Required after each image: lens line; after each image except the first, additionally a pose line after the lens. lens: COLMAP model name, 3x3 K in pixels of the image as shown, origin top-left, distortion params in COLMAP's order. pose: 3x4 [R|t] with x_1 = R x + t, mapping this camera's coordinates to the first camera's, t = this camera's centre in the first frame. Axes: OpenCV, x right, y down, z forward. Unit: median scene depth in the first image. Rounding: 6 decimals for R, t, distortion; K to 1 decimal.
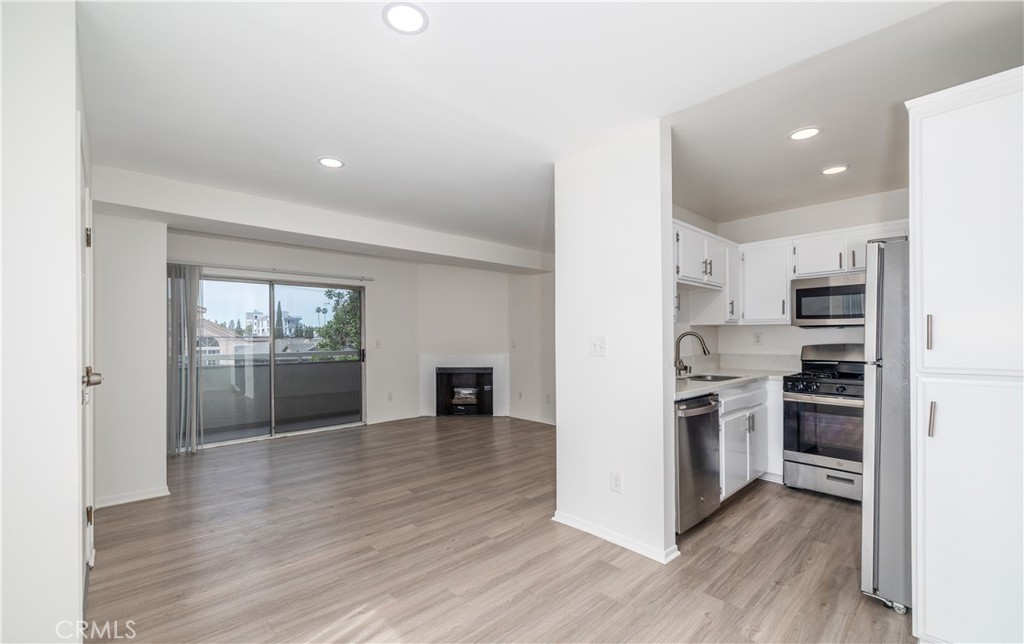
lens RADIAL K [[429.2, 0, 509.9], [0, 429.2, 339.8], [0, 0, 1]] dist [-0.000319, 0.000315]
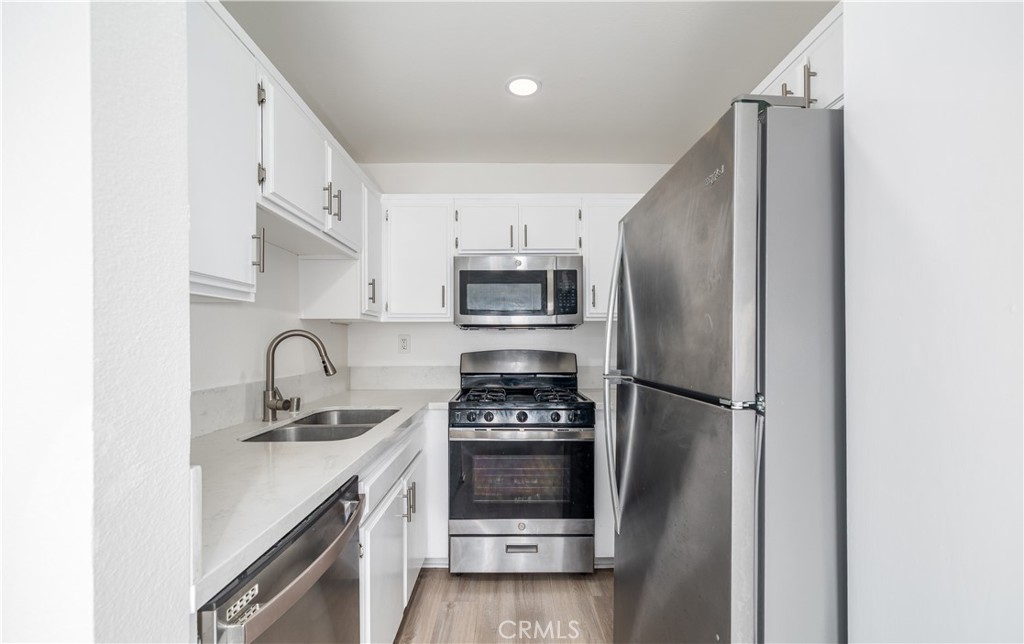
lens RADIAL K [[429.2, 0, 509.9], [0, 429.2, 339.8], [0, 0, 1]] dist [-0.000319, 0.000315]
pose [[0.675573, 0.006426, 0.737265, 0.223055], [0.001656, 0.999946, -0.010232, -0.001472], [-0.737291, 0.008134, 0.675526, 0.490092]]
